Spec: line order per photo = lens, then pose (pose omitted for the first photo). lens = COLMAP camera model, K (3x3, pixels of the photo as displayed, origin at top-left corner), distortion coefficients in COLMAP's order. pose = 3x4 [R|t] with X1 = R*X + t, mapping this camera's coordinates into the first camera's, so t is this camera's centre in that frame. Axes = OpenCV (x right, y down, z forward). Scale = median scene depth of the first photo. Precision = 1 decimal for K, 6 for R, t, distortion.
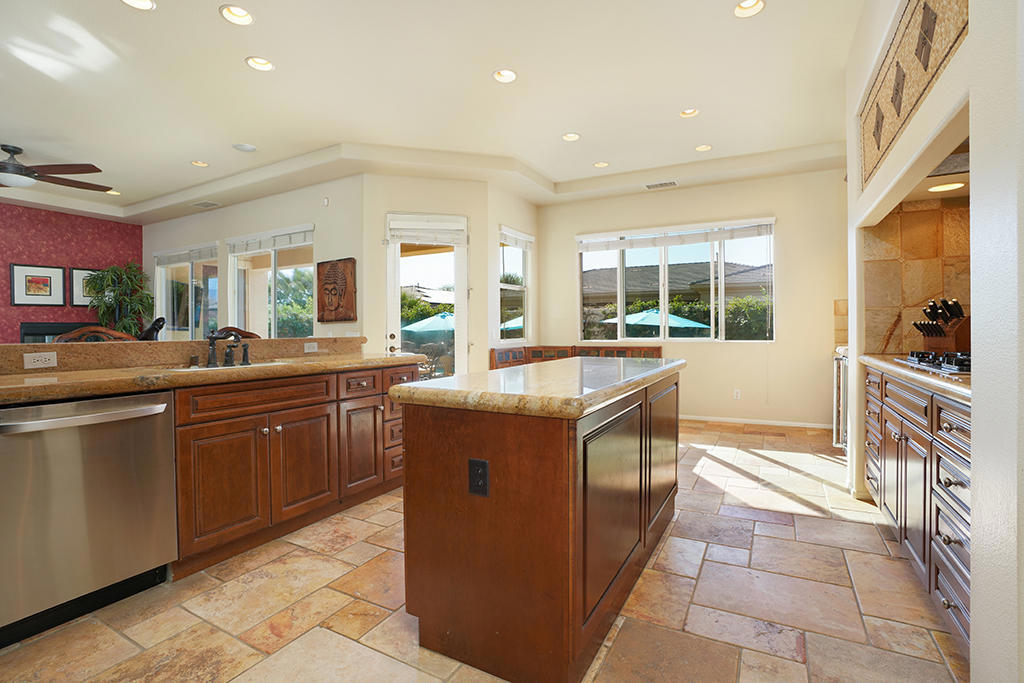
lens RADIAL K [[473.5, 0, 511.6], [0, 473.5, 334.7], [0, 0, 1]] dist [-0.062904, 0.019992]
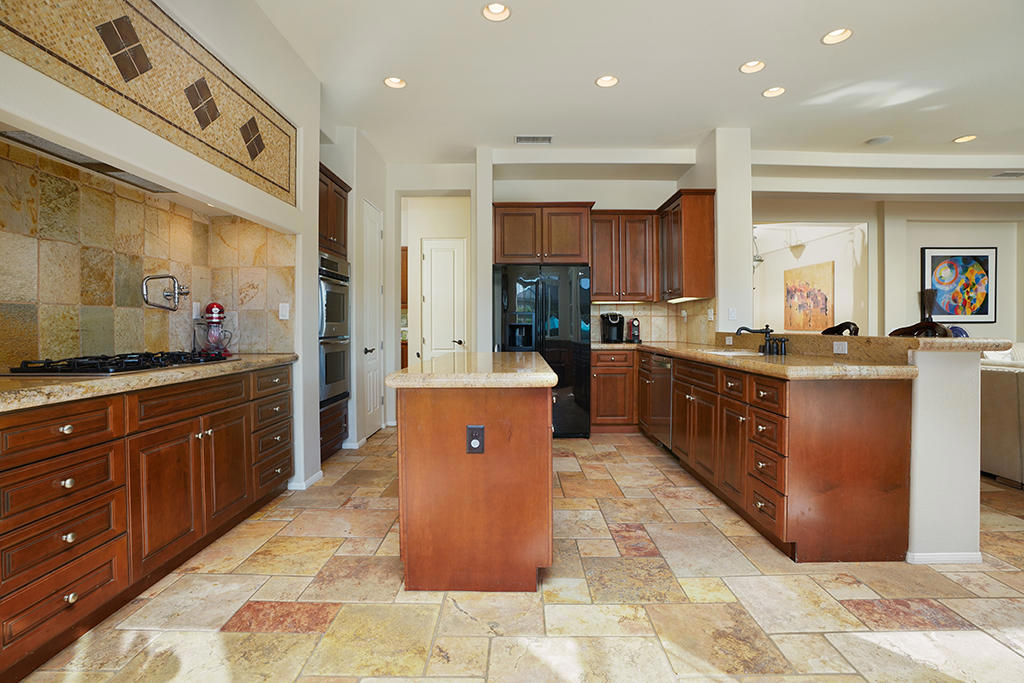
lens RADIAL K [[473.5, 0, 511.6], [0, 473.5, 334.7], [0, 0, 1]] dist [-0.062904, 0.019992]
pose [[-0.877485, 0.016996, -0.479303, 0.669295], [0.001591, 0.999470, 0.032528, -0.038286], [0.479601, 0.027781, -0.877047, 2.091594]]
